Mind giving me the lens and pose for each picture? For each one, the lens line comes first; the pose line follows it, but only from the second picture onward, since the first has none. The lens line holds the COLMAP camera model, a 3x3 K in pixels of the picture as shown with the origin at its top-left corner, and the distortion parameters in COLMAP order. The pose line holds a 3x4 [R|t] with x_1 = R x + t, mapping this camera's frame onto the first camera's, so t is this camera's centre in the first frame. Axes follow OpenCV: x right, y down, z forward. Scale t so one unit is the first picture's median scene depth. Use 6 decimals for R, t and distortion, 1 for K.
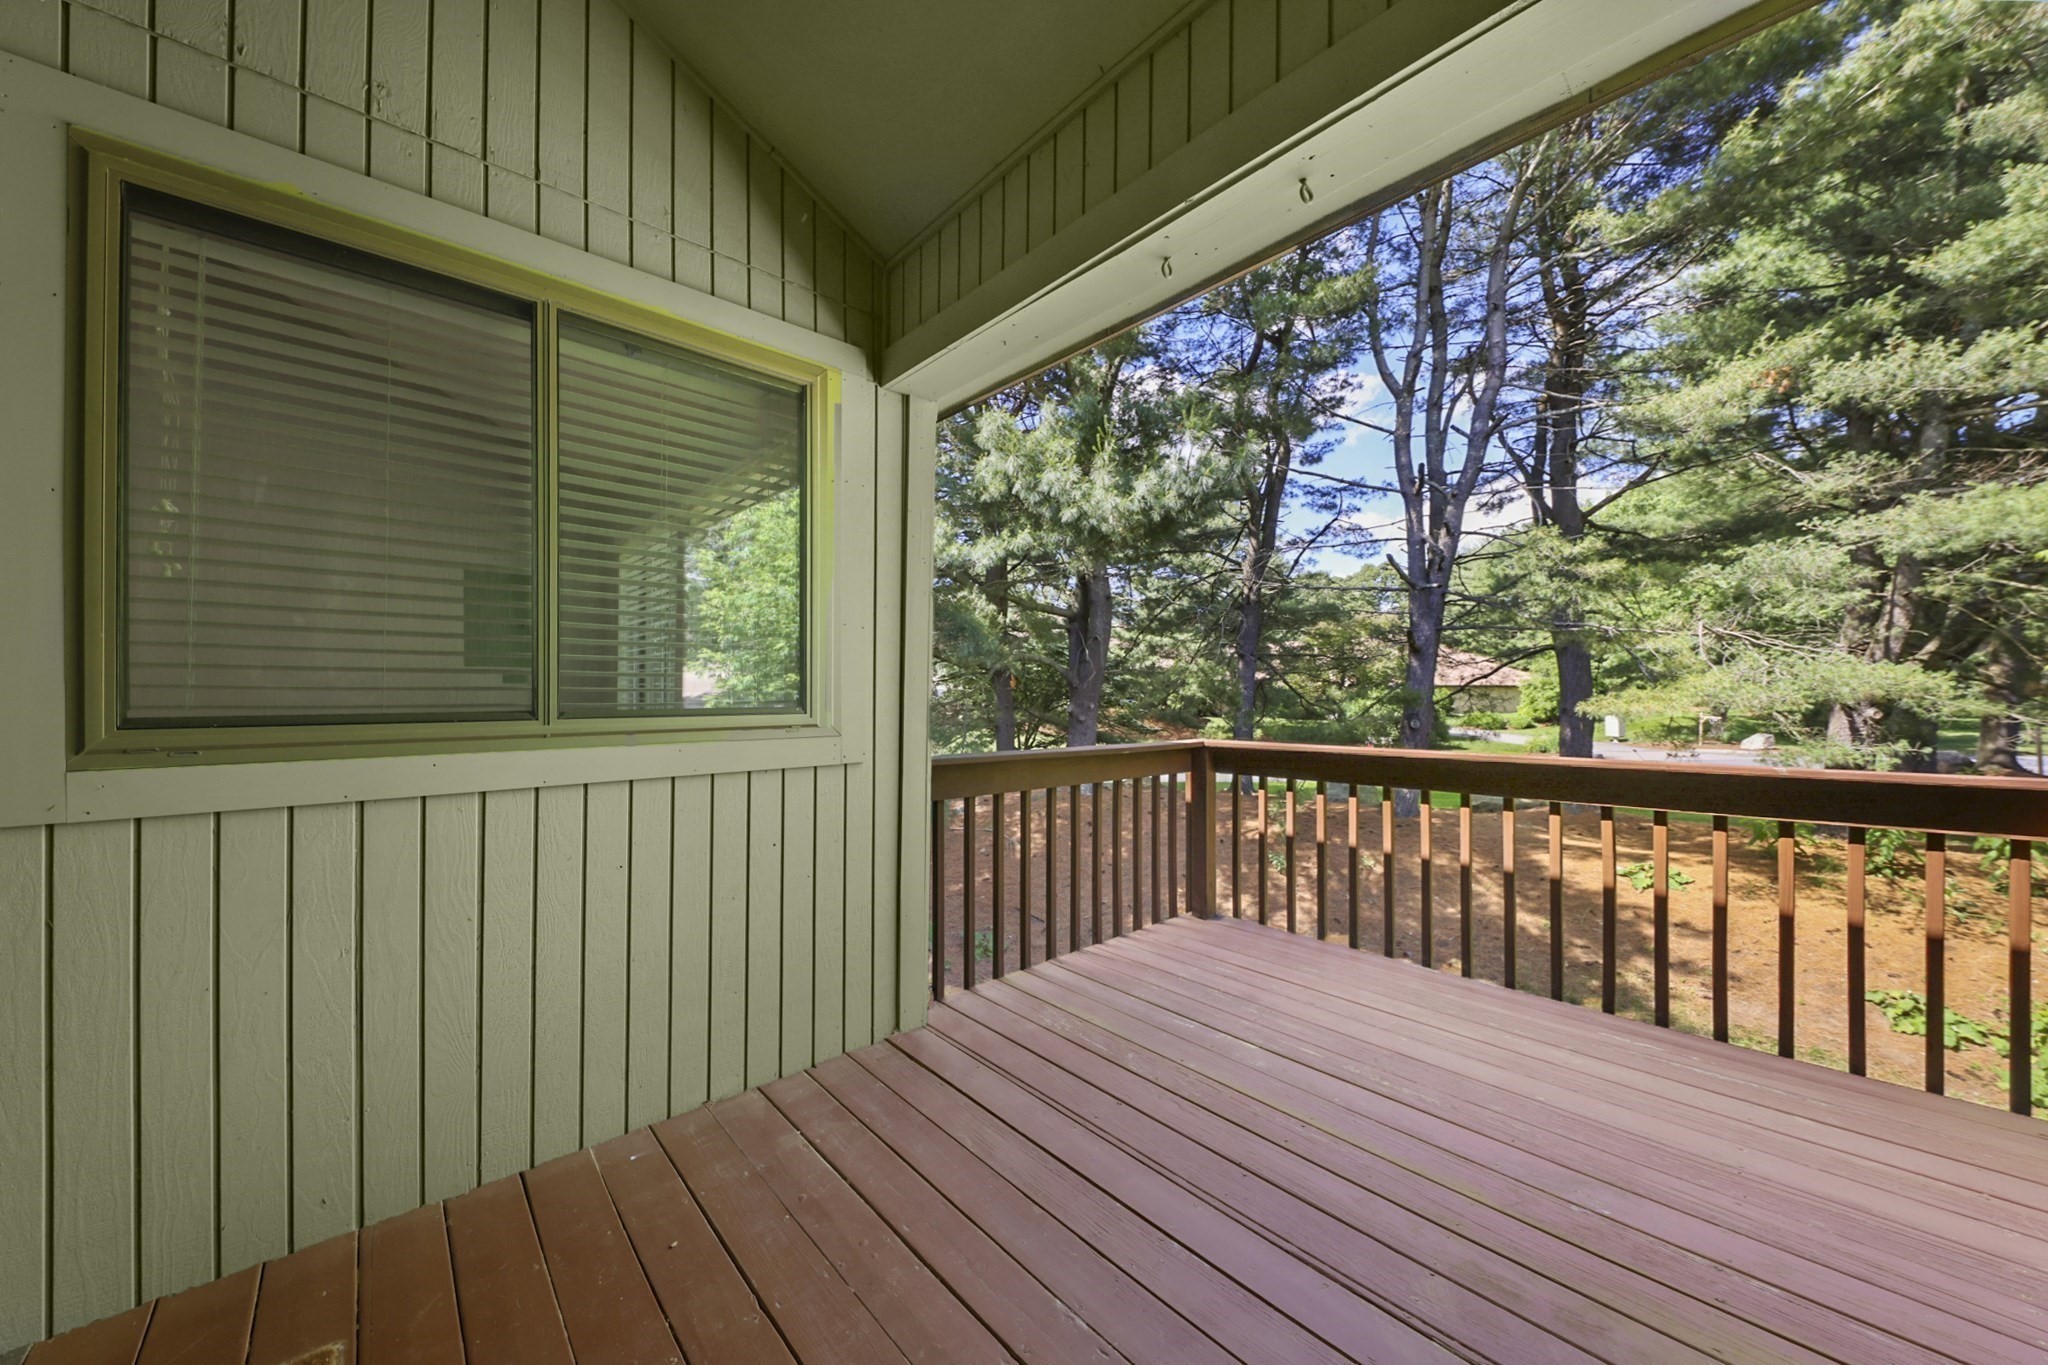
lens RADIAL K [[708.5, 0, 1037.6], [0, 708.5, 702.9], [0, 0, 1]] dist [-0.001336, -0.000271]
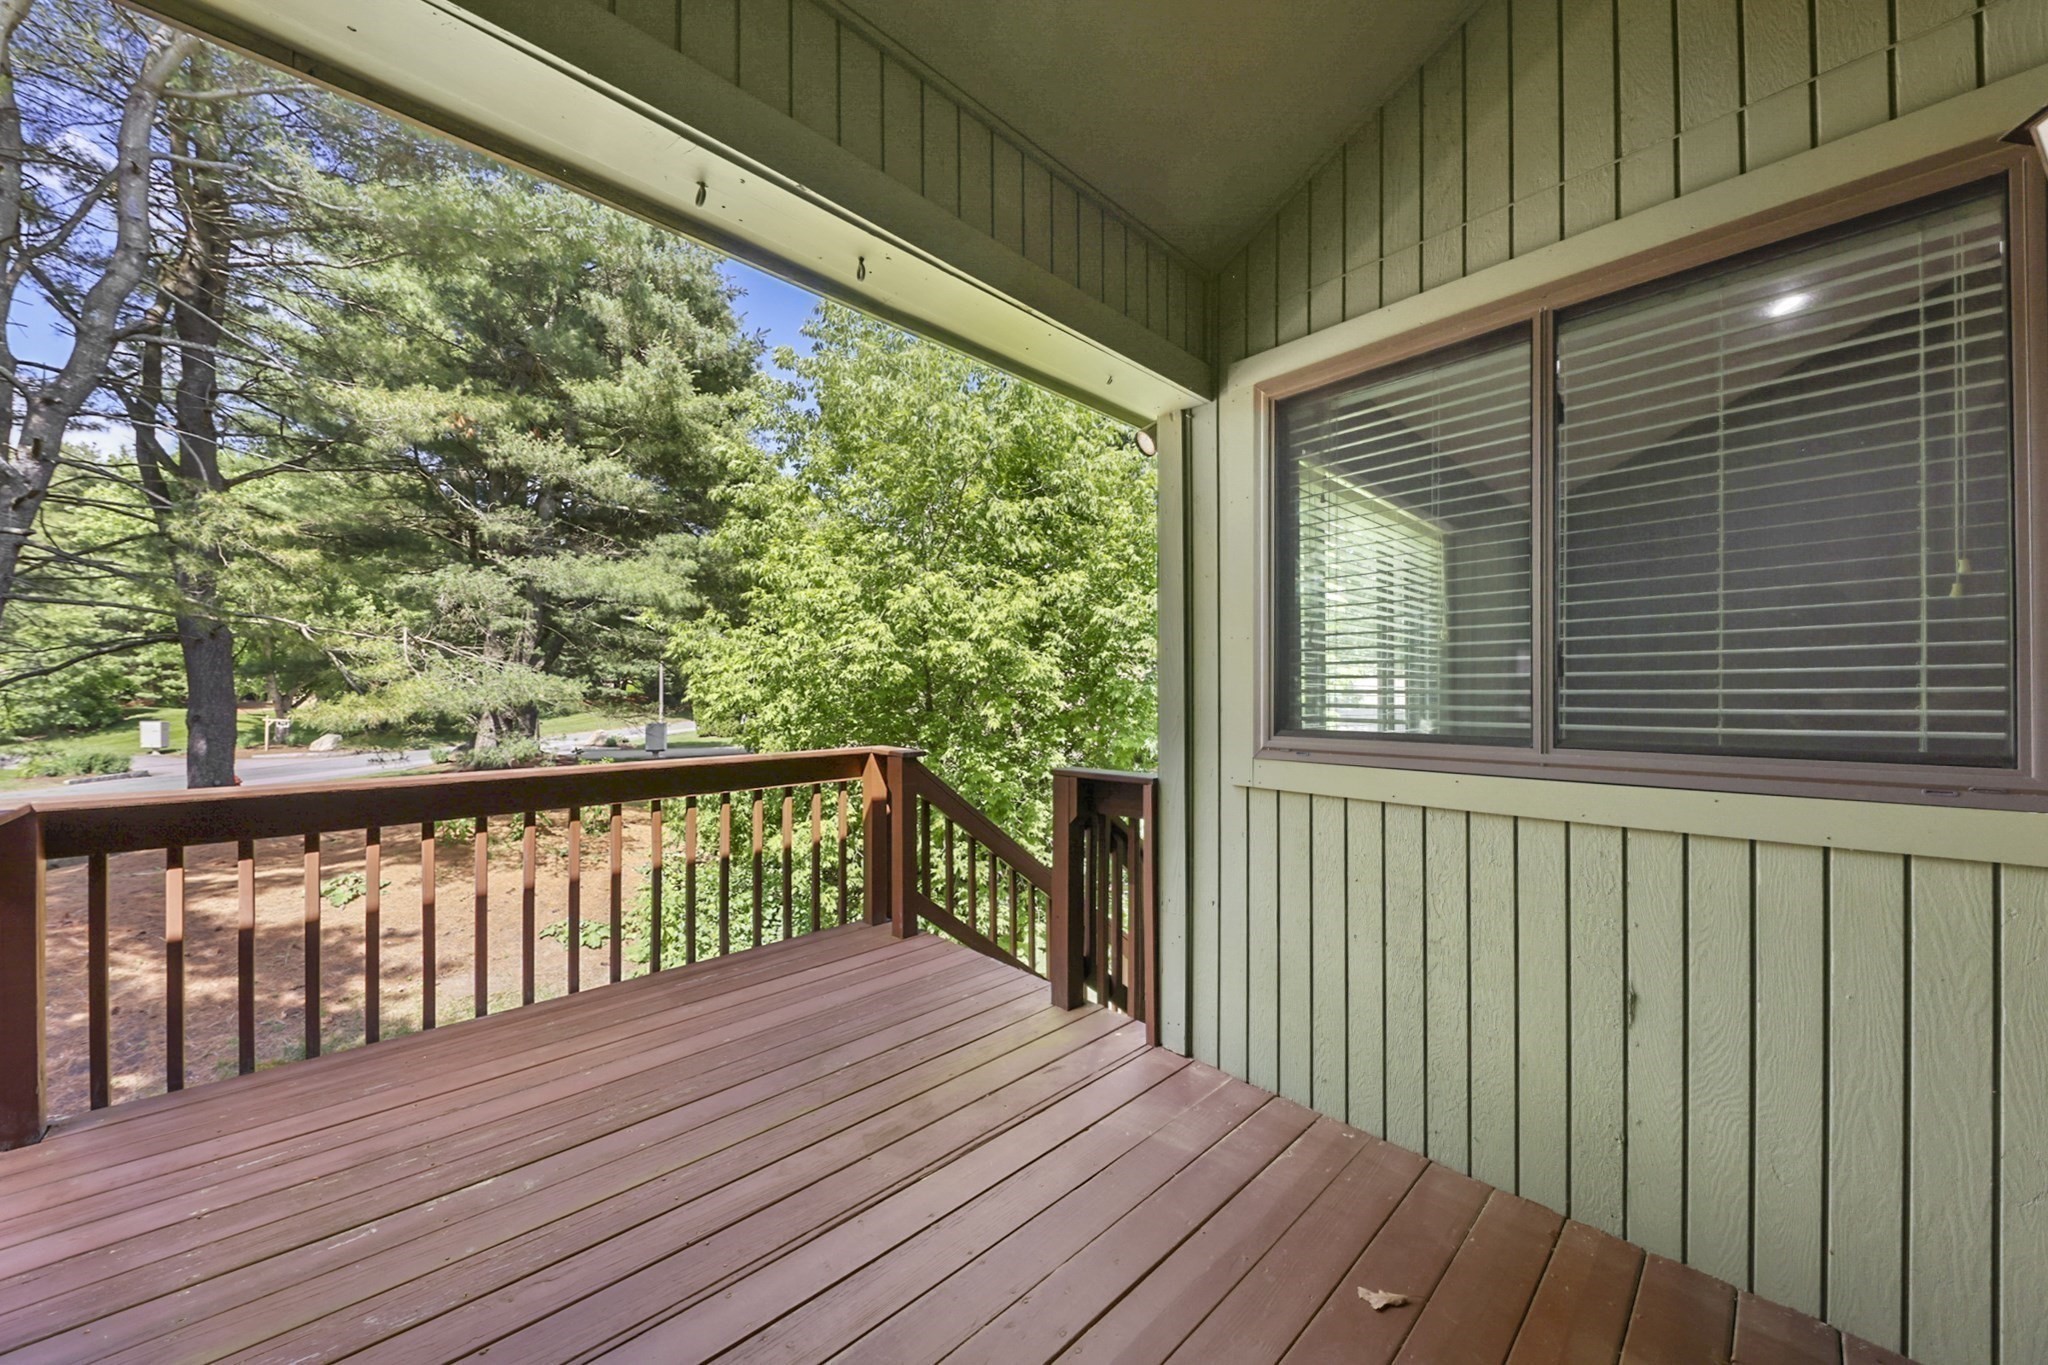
lens RADIAL K [[708.5, 0, 1037.6], [0, 708.5, 702.9], [0, 0, 1]] dist [-0.001336, -0.000271]
pose [[-0.007733, -0.008251, 0.999936, -0.101621], [0.014408, 0.999861, 0.008362, -0.003372], [-0.999866, 0.014472, -0.007613, 0.097779]]
